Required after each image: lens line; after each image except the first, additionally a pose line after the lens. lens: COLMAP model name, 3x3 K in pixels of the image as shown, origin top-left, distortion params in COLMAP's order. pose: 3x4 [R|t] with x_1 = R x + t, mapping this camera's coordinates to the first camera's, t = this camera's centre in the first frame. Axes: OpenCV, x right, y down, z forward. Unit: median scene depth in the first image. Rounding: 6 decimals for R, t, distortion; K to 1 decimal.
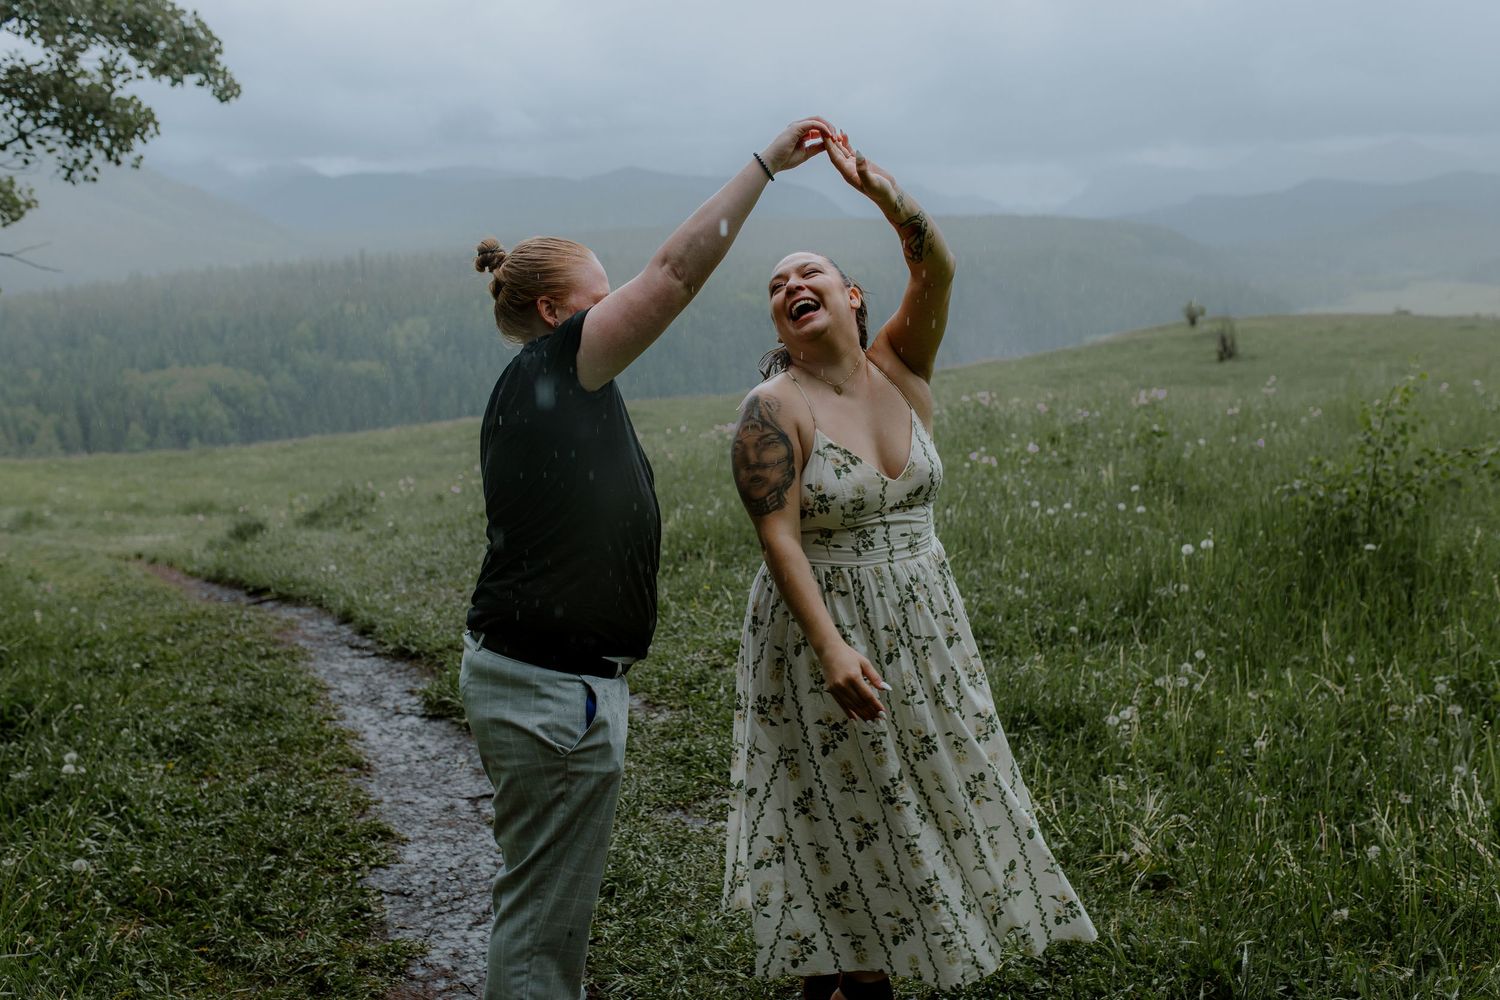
lens RADIAL K [[1424.3, 0, 744.2], [0, 1424.3, 485.7], [0, 0, 1]] dist [0.005223, -0.010021]
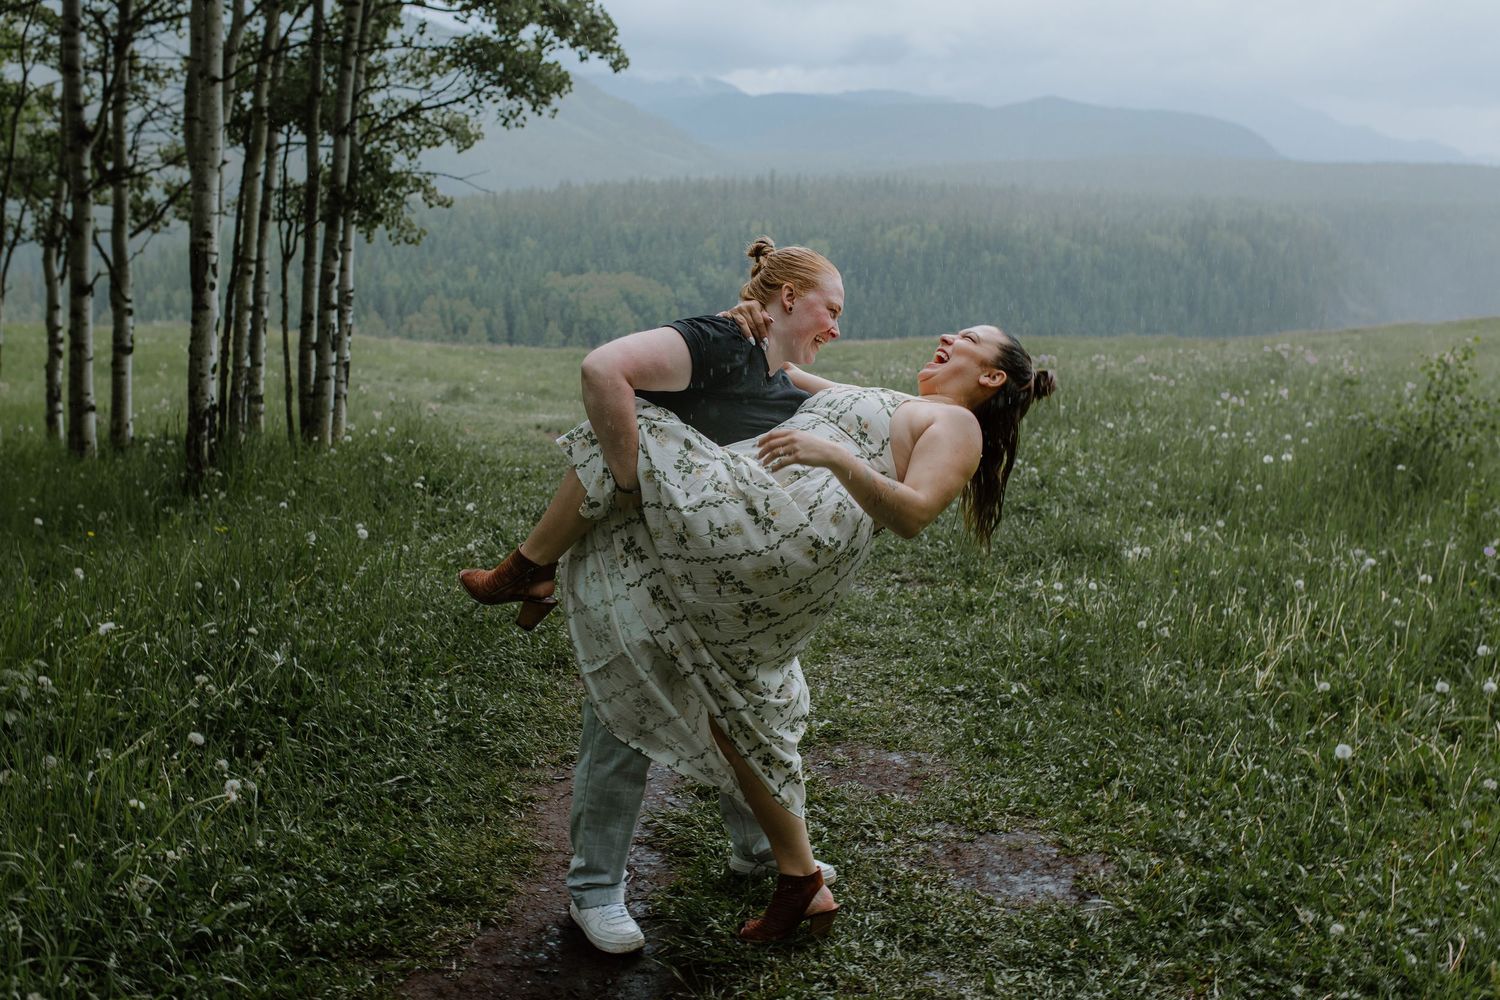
lens RADIAL K [[1424.3, 0, 744.2], [0, 1424.3, 485.7], [0, 0, 1]] dist [0.005223, -0.010021]
pose [[0.960394, 0.104640, -0.258252, 0.123622], [-0.092059, 0.993922, 0.060369, 0.022207], [0.262999, -0.034204, 0.964190, -0.245317]]
